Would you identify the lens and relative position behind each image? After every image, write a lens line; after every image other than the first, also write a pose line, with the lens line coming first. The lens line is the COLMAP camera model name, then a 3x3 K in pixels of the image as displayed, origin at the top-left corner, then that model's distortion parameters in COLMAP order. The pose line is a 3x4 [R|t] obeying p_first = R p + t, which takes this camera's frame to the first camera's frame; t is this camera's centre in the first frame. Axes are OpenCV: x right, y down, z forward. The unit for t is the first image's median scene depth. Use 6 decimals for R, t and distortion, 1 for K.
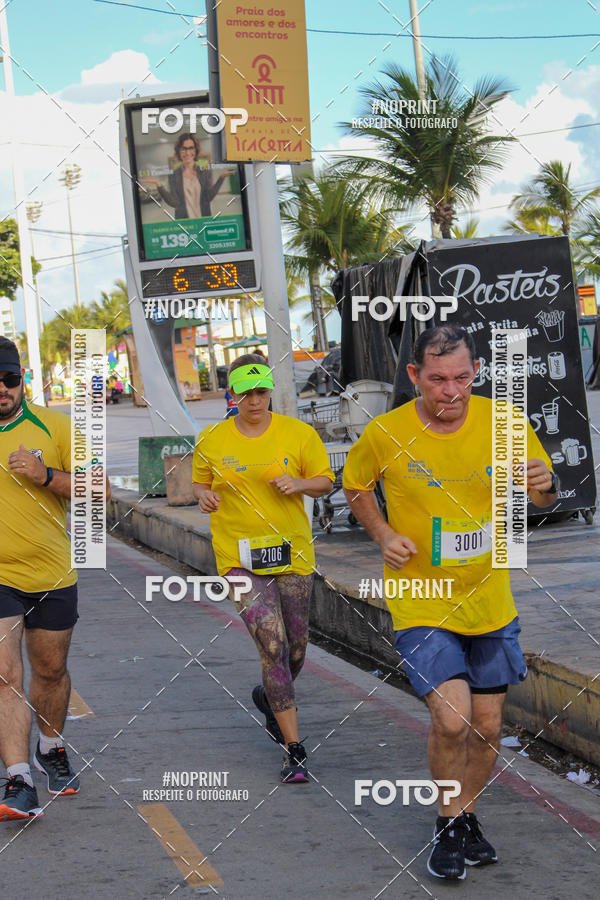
lens RADIAL K [[2132.5, 0, 286.0], [0, 2132.5, 450.4], [0, 0, 1]] dist [0.029536, 0.203312]
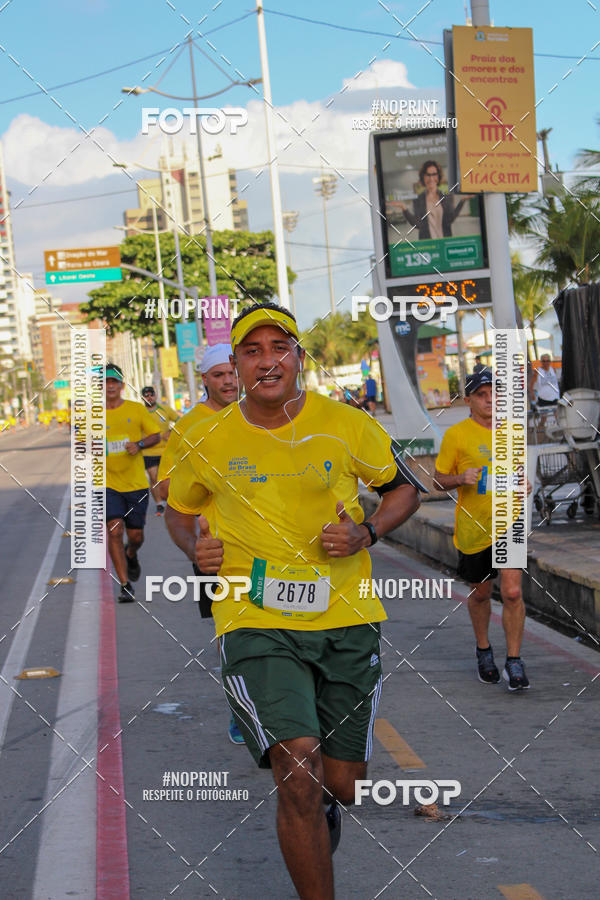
lens RADIAL K [[2132.5, 0, 286.0], [0, 2132.5, 450.4], [0, 0, 1]] dist [0.029536, 0.203312]
pose [[0.992924, 0.009487, -0.118370, 0.010531], [-0.009918, 0.999946, -0.003053, 0.002971], [0.118334, 0.004205, 0.992965, -0.087295]]
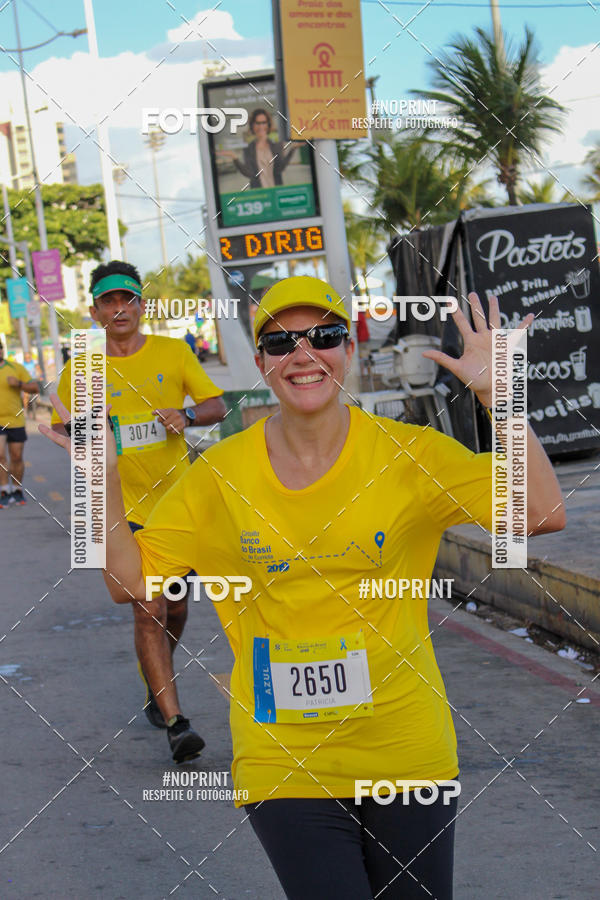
lens RADIAL K [[2132.5, 0, 286.0], [0, 2132.5, 450.4], [0, 0, 1]] dist [0.029536, 0.203312]
pose [[0.998996, -0.014931, -0.042238, 0.009888], [0.015770, 0.999684, 0.019587, 0.003071], [0.041933, -0.020234, 0.998916, -0.080737]]
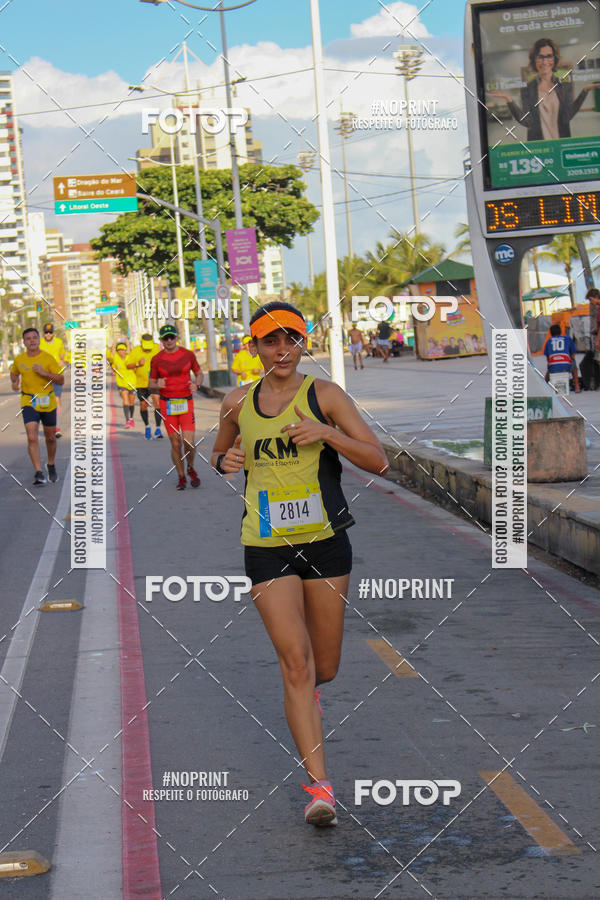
lens RADIAL K [[2132.5, 0, 286.0], [0, 2132.5, 450.4], [0, 0, 1]] dist [0.029536, 0.203312]
pose [[0.992150, 0.025908, -0.122337, -0.040254], [-0.023233, 0.999460, 0.023245, -0.002829], [0.122873, -0.020220, 0.992216, 0.143709]]
